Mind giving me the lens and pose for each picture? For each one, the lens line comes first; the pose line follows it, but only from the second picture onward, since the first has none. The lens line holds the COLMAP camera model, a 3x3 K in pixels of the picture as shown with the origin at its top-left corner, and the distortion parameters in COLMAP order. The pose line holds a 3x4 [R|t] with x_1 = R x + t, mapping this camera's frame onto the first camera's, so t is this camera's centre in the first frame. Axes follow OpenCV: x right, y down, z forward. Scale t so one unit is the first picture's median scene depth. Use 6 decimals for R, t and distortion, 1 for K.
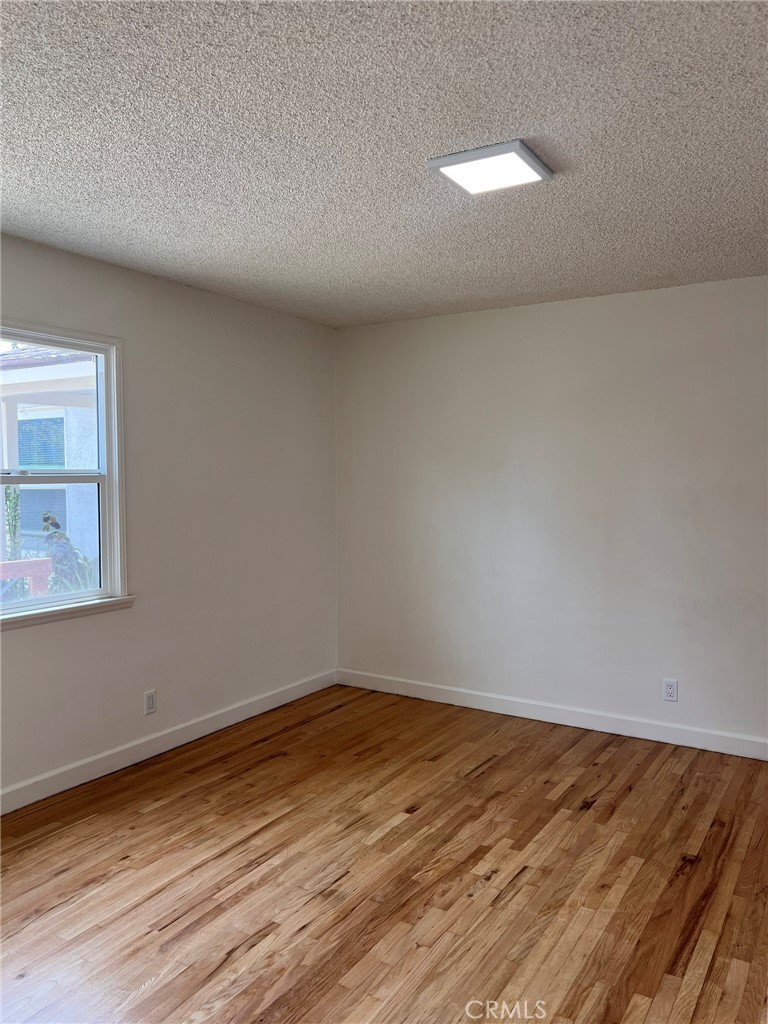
lens RADIAL K [[774.5, 0, 384.9], [0, 774.5, 512.3], [0, 0, 1]] dist [0.048708, -0.049998]
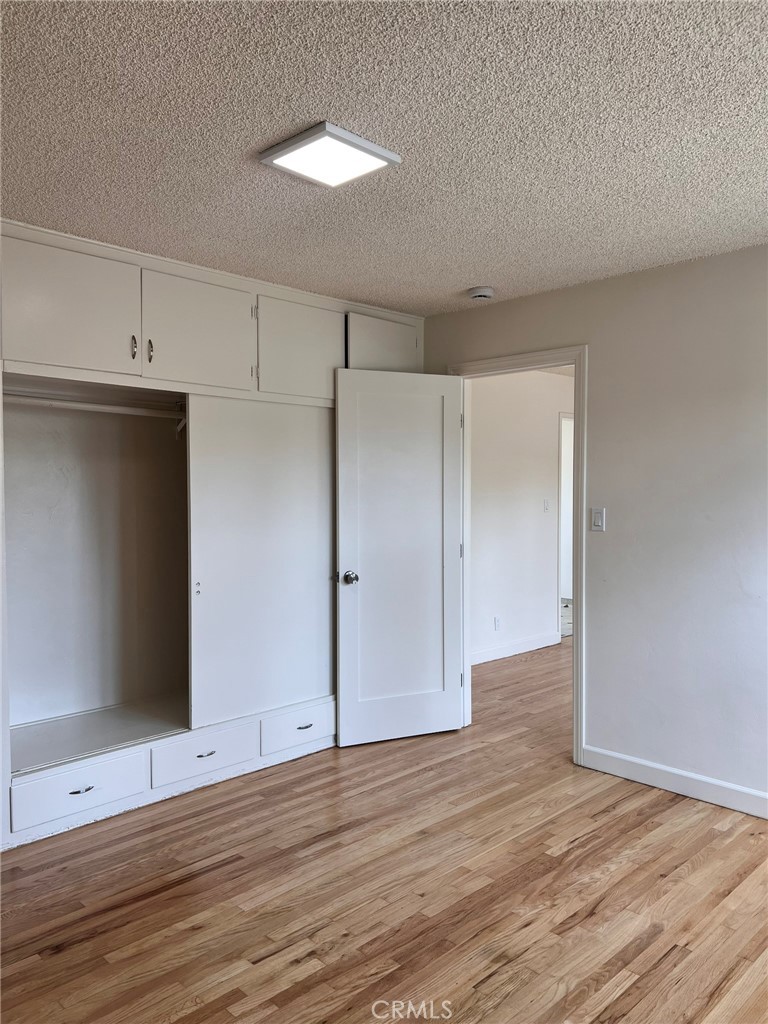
lens RADIAL K [[774.5, 0, 384.0], [0, 774.5, 512.3], [0, 0, 1]] dist [0.048708, -0.049998]
pose [[-0.973377, -0.006697, 0.229111, -0.147695], [0.011225, 0.996981, 0.076832, -0.079481], [-0.228933, 0.077358, -0.970363, 1.913050]]
